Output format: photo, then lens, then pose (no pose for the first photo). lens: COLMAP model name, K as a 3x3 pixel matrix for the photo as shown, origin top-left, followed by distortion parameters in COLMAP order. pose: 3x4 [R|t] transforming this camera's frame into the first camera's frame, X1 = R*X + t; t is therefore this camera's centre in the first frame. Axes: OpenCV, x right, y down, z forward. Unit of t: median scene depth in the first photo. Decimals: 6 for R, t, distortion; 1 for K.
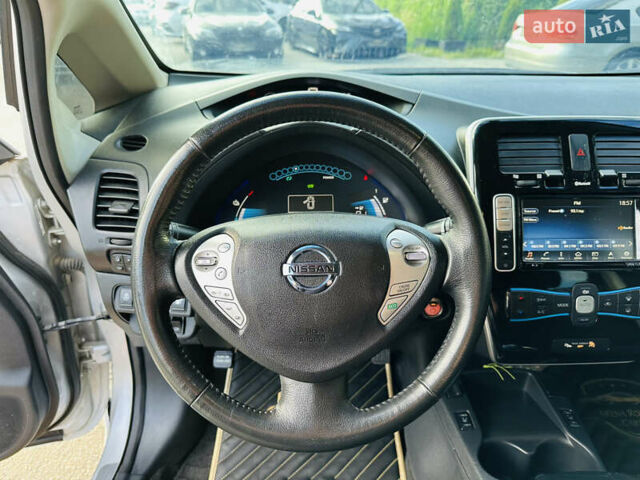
lens RADIAL K [[470.8, 0, 323.1], [0, 470.8, 244.2], [0, 0, 1]] dist [0.028074, -0.054829]
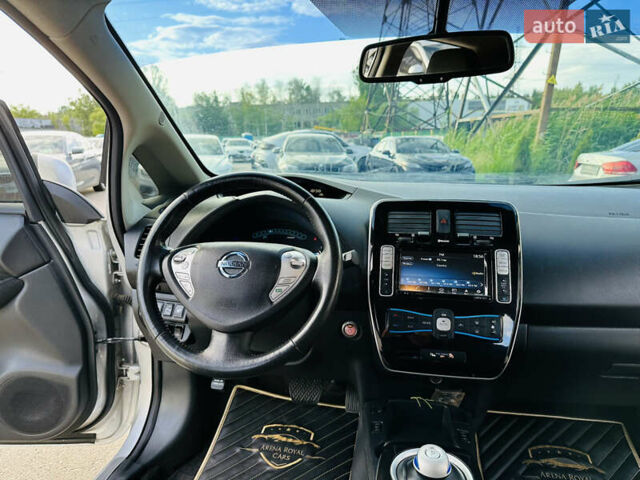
lens RADIAL K [[470.8, 0, 320.4], [0, 470.8, 242.0], [0, 0, 1]] dist [0.028074, -0.054829]
pose [[0.983293, 0.040511, -0.177464, 0.426504], [-0.086645, 0.961556, -0.260580, 0.285145], [0.160085, 0.271603, 0.949002, -0.443892]]
